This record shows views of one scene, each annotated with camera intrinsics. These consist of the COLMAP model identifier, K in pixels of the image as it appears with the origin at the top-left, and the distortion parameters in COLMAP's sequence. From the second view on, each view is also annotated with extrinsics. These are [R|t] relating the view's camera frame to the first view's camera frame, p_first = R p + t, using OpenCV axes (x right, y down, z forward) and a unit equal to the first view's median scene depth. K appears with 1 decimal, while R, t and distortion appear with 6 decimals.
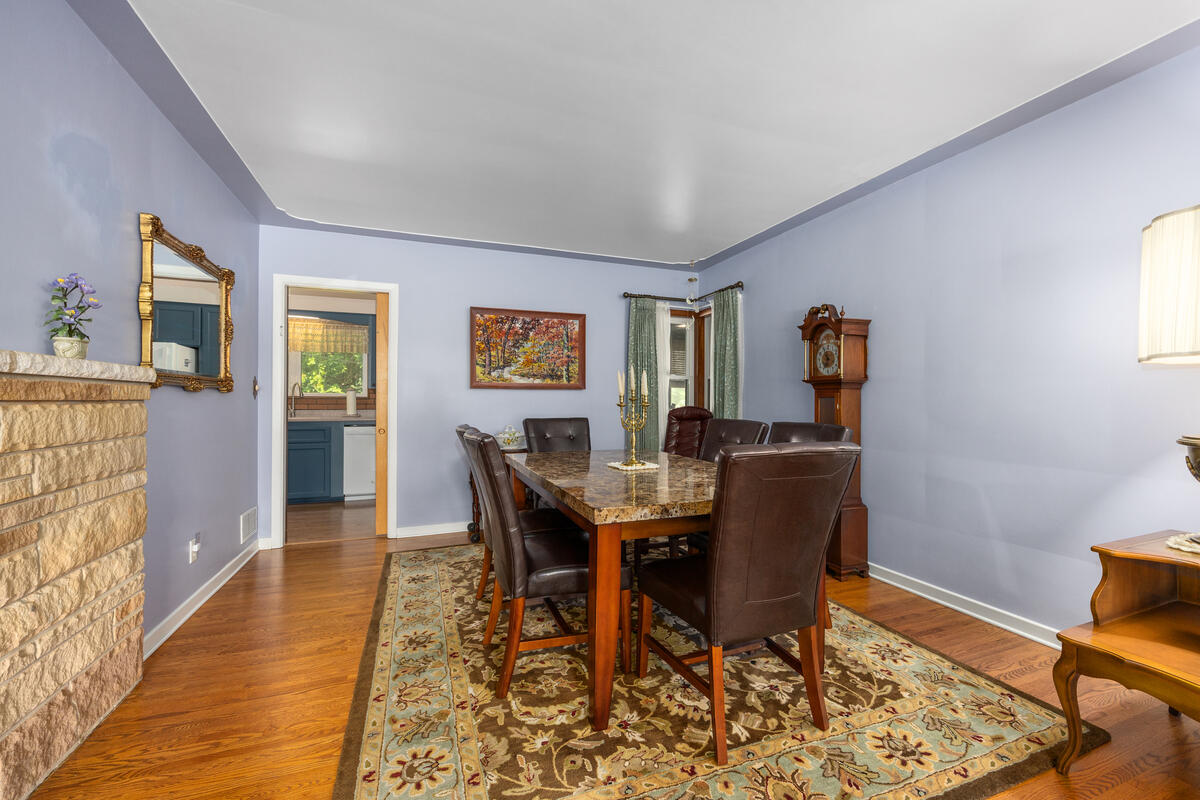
lens RADIAL K [[494.1, 0, 603.2], [0, 494.1, 401.5], [0, 0, 1]] dist [-0.001696, -0.000023]
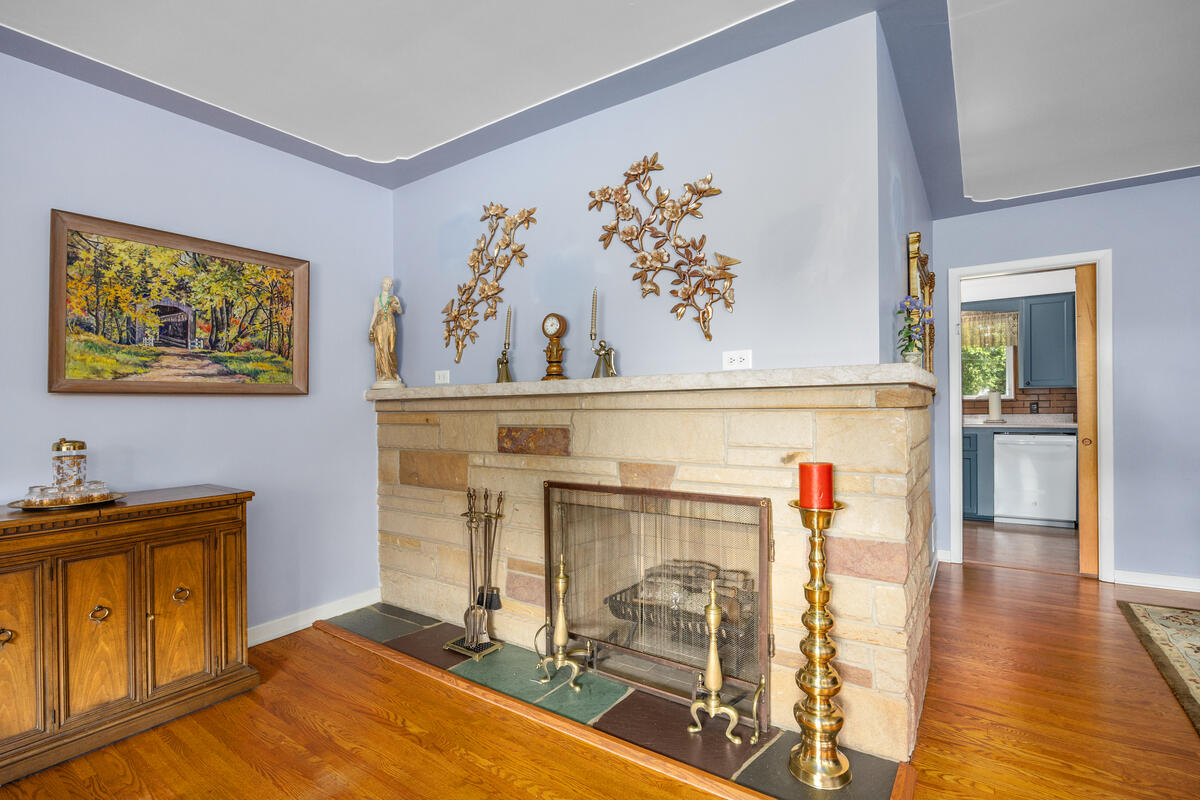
lens RADIAL K [[557.4, 0, 601.2], [0, 557.4, 404.5], [0, 0, 1]] dist [-0.000996, -0.000171]
pose [[0.570624, -0.013497, -0.821100, -0.163448], [0.011650, 0.999897, -0.008339, -0.000179], [0.821129, -0.004807, 0.570723, -0.138548]]
